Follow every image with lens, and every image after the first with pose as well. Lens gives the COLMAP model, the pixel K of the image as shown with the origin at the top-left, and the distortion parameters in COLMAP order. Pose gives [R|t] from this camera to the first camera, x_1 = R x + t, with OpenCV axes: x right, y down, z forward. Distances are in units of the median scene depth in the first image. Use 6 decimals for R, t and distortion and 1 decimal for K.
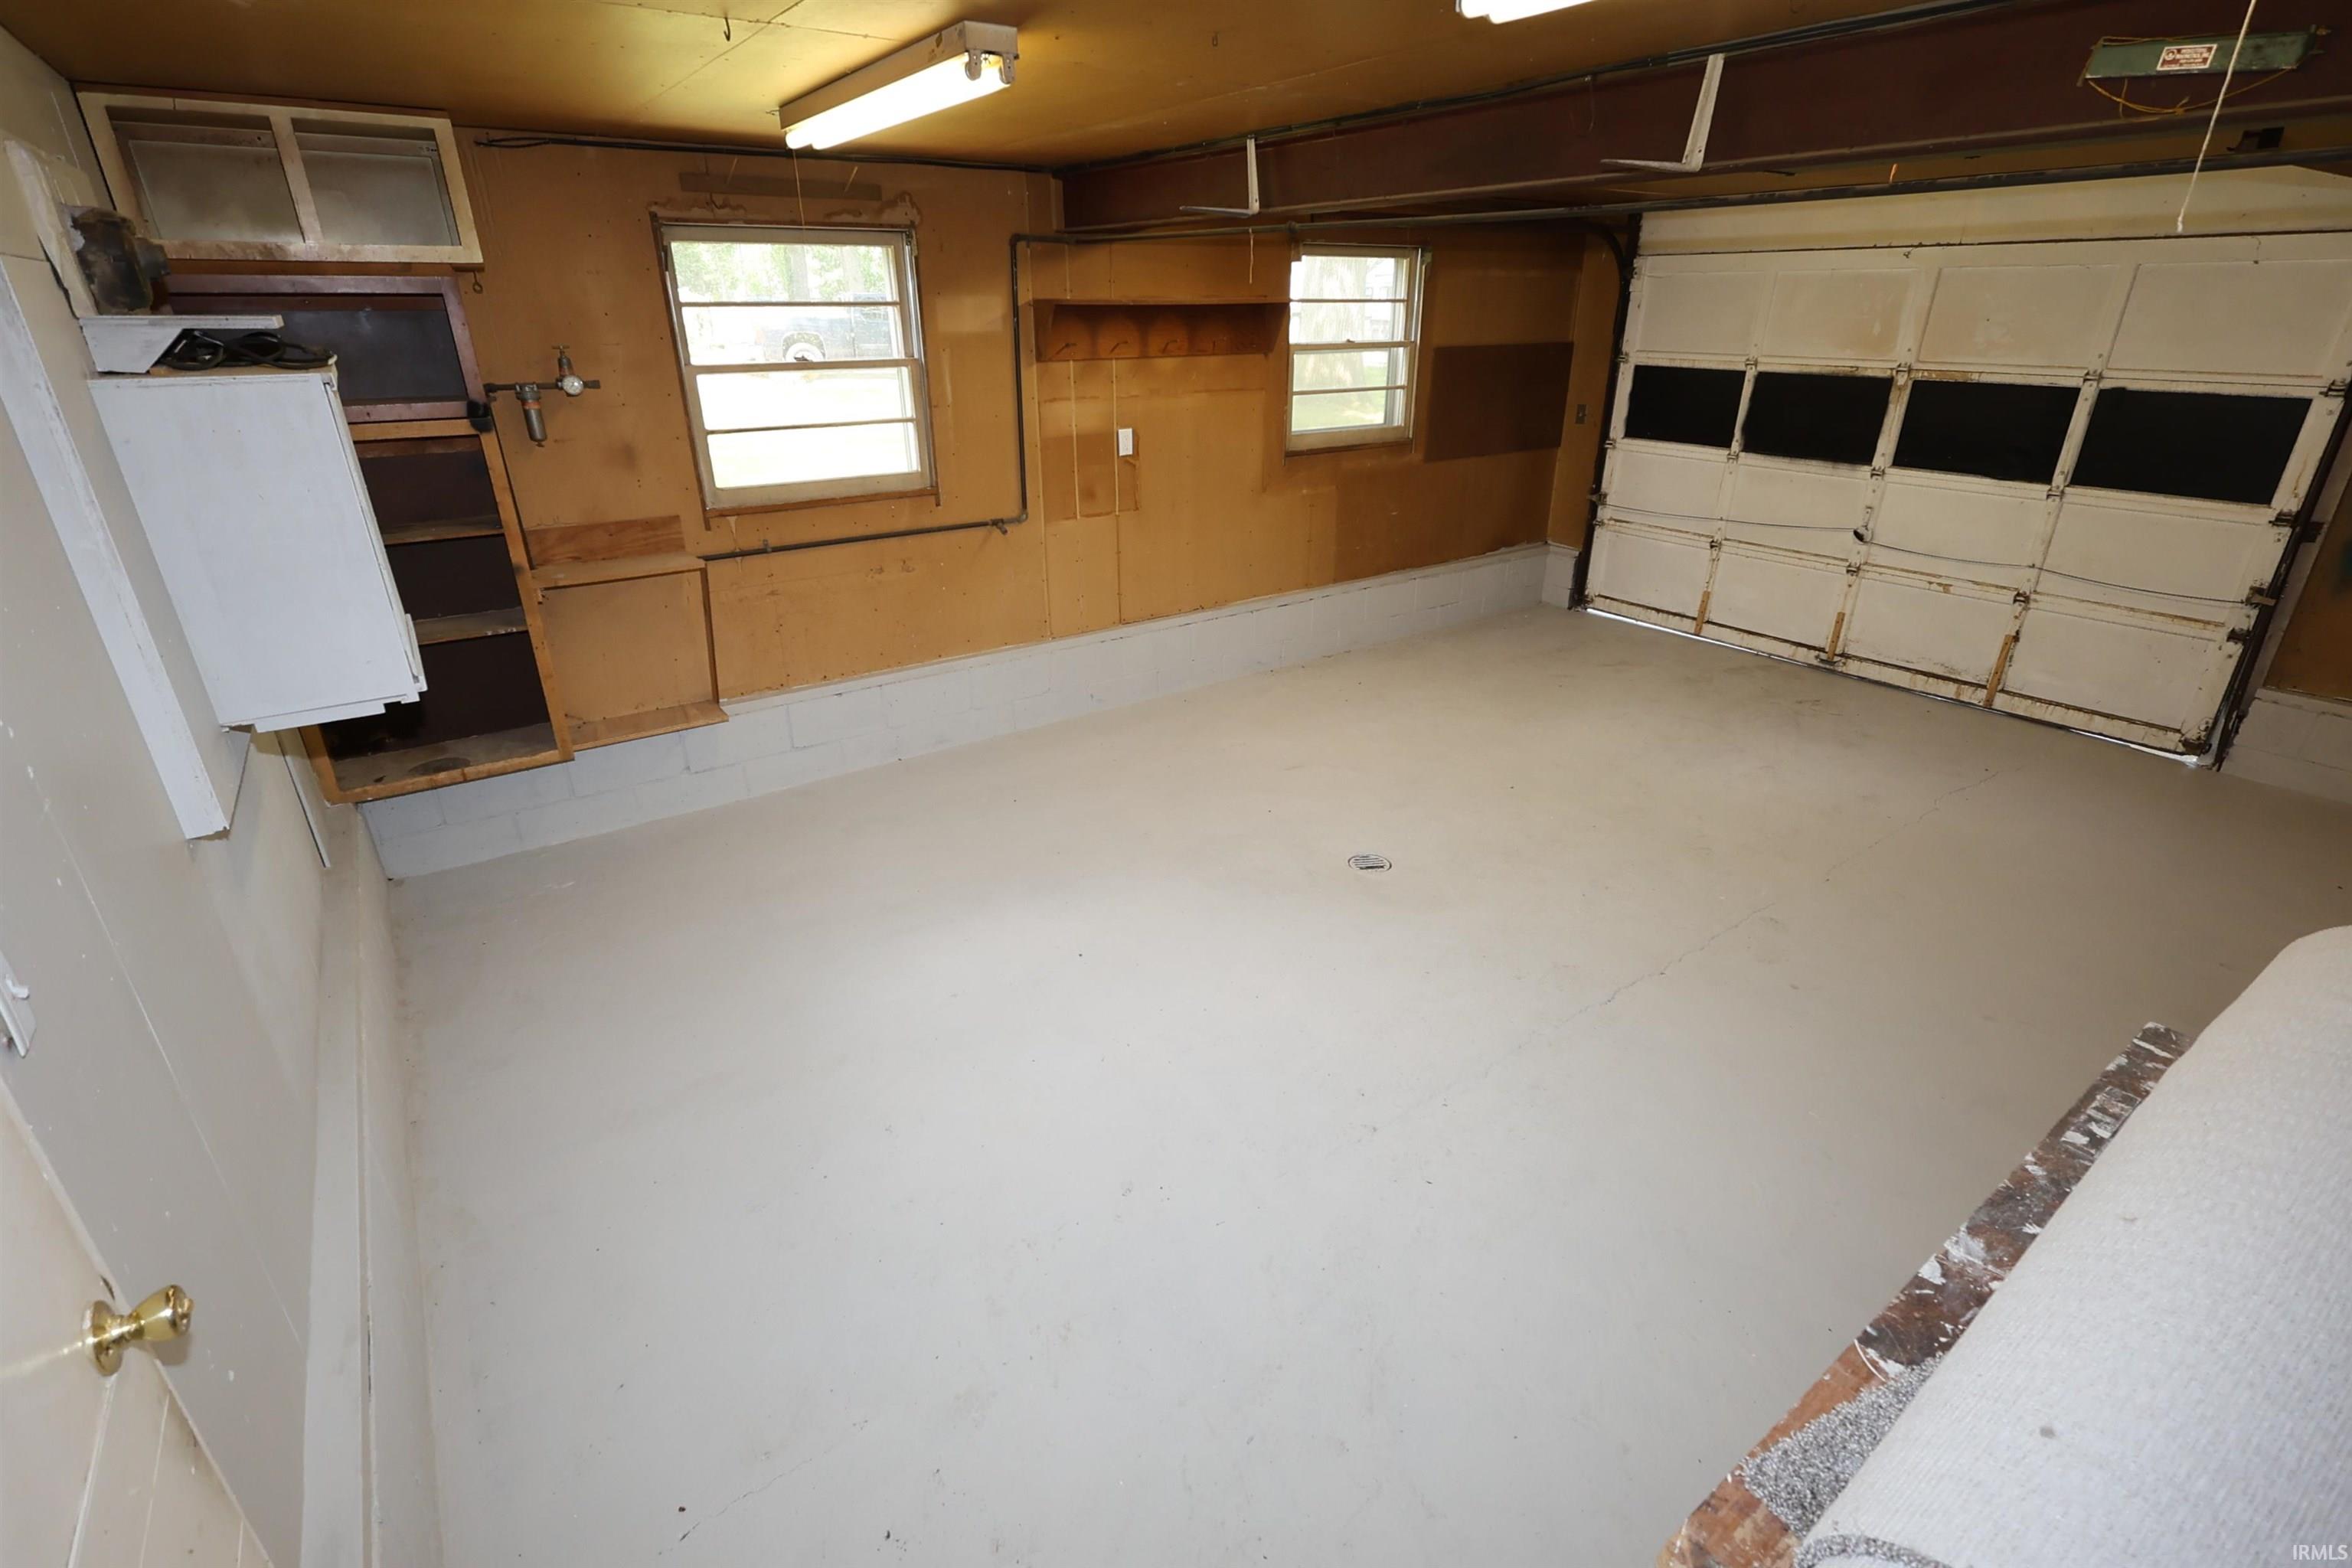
lens RADIAL K [[1076.1, 0, 1169.8], [0, 1076.1, 783.2], [0, 0, 1]] dist [-0.001805, 0.000308]
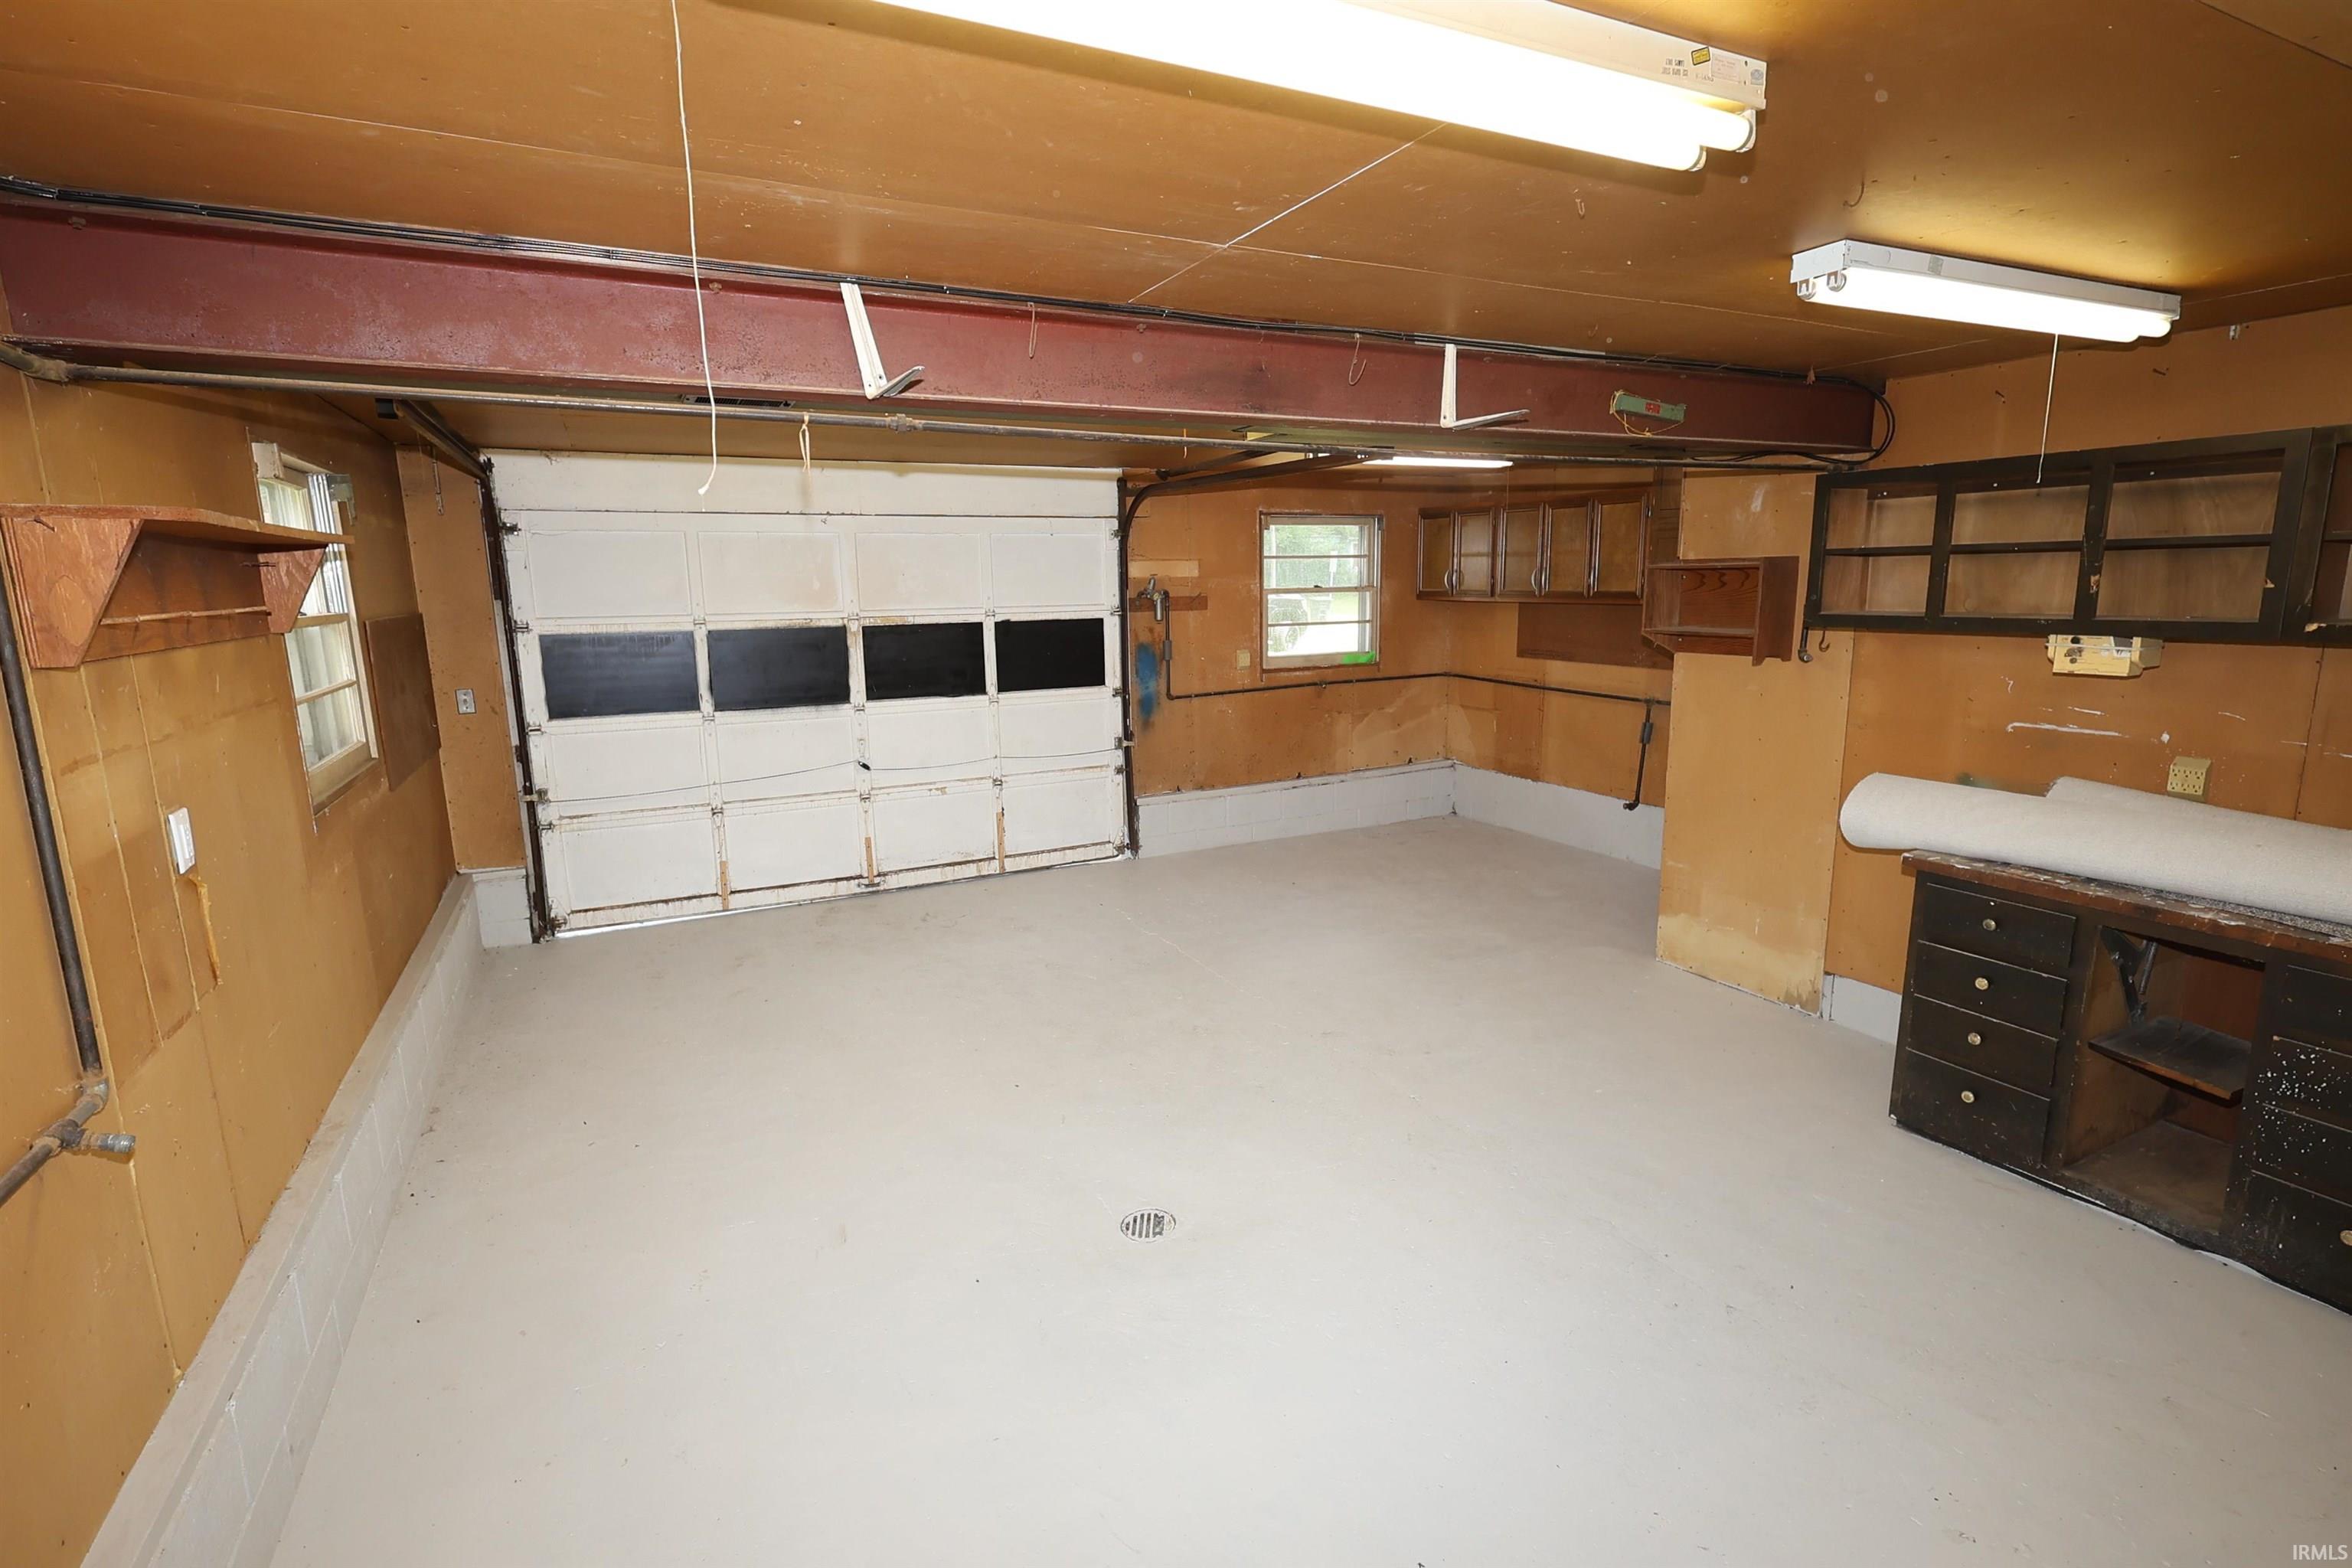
lens RADIAL K [[1099.2, 0, 1177.1], [0, 1099.2, 764.0], [0, 0, 1]] dist [0.001819, 0.000088]
pose [[0.142415, -0.170958, 0.974931, -0.383498], [0.415859, 0.904155, 0.097800, -0.214801], [-0.898209, 0.391506, 0.199860, 0.518494]]
